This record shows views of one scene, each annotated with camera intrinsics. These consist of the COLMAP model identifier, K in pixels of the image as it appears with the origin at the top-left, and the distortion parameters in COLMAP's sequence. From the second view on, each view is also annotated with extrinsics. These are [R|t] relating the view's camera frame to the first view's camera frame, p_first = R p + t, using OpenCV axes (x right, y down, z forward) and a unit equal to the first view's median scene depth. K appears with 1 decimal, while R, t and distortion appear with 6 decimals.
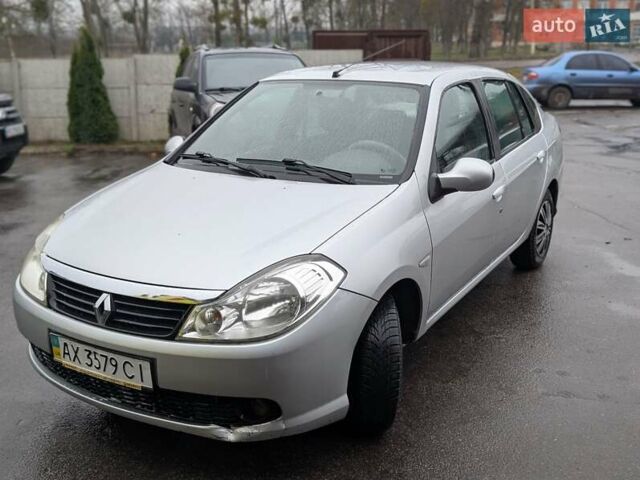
lens RADIAL K [[679.6, 0, 320.0], [0, 679.6, 240.0], [0, 0, 1]] dist [0.012201, -0.277296]
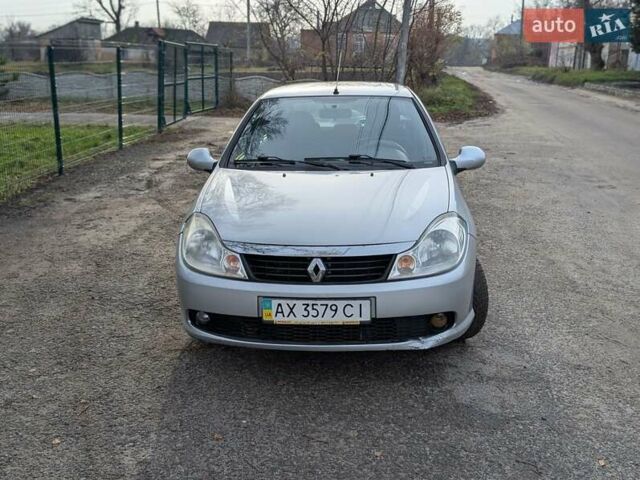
lens RADIAL K [[700.6, 0, 320.0], [0, 700.6, 240.0], [0, 0, 1]] dist [0.112436, -0.328588]
pose [[0.904720, -0.111635, 0.411119, -0.862377], [0.120637, 0.992688, 0.004077, 0.038367], [-0.408568, 0.045908, 0.911572, -0.247857]]
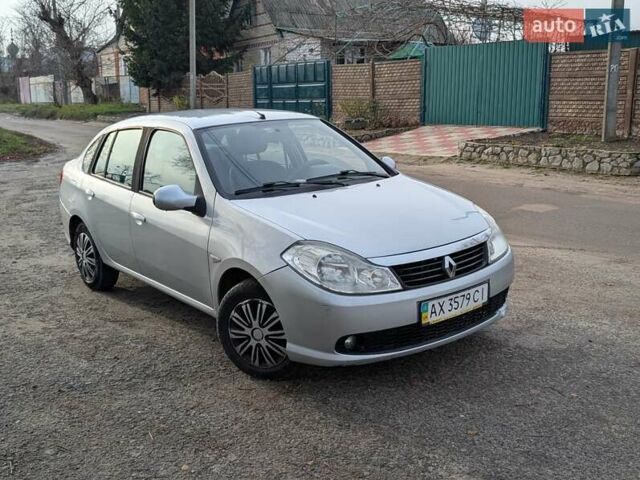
lens RADIAL K [[707.6, 0, 320.2], [0, 707.6, 222.4], [0, 0, 1]] dist [0.101503, -0.288748]
pose [[0.370917, -0.189606, 0.909104, -1.783386], [0.280168, 0.956170, 0.085113, -0.196989], [-0.885396, 0.223133, 0.407781, 0.598457]]
